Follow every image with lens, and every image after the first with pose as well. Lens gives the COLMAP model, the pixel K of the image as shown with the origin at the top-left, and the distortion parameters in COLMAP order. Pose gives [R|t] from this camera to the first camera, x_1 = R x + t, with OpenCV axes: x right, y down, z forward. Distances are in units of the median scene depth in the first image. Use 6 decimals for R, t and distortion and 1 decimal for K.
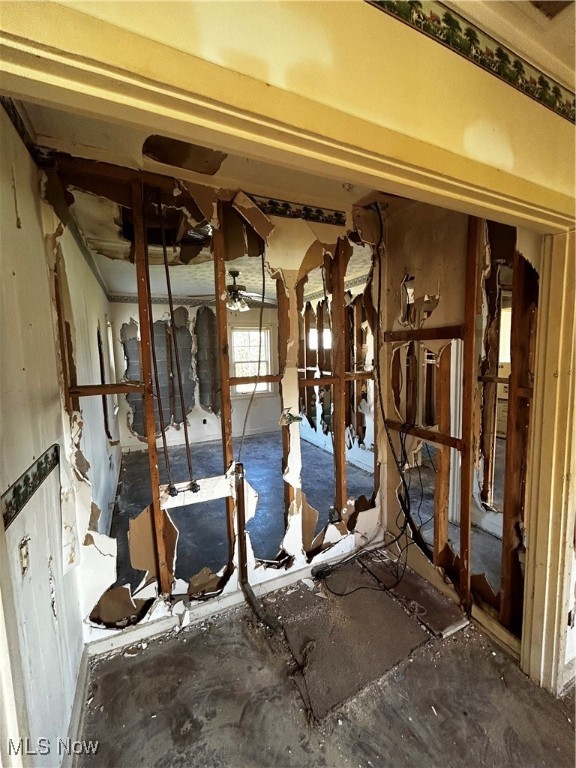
lens RADIAL K [[313.0, 0, 290.4], [0, 313.0, 381.9], [0, 0, 1]] dist [0.000476, 0.000037]
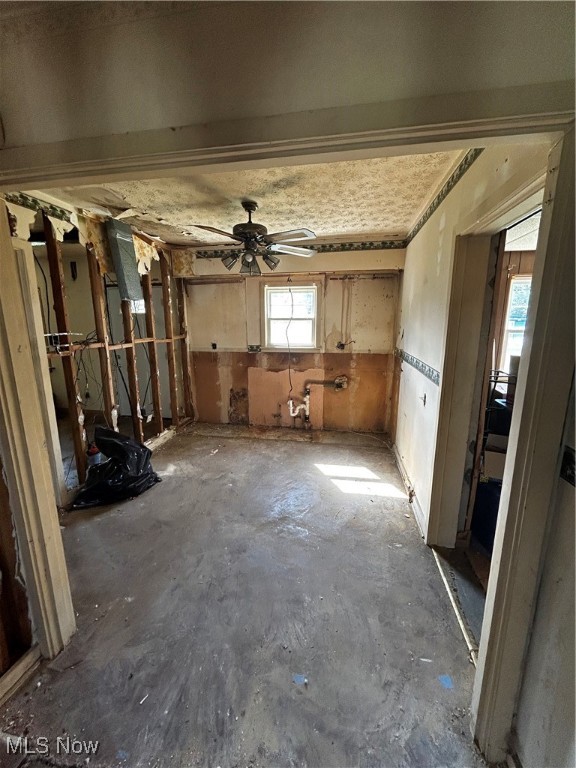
lens RADIAL K [[313.0, 0, 289.9], [0, 313.0, 384.5], [0, 0, 1]] dist [0.000476, 0.000037]
pose [[-0.805302, -0.085556, 0.586659, -0.215597], [0.084191, 0.963001, 0.256008, -0.045403], [-0.586857, 0.255555, -0.768304, 0.701439]]
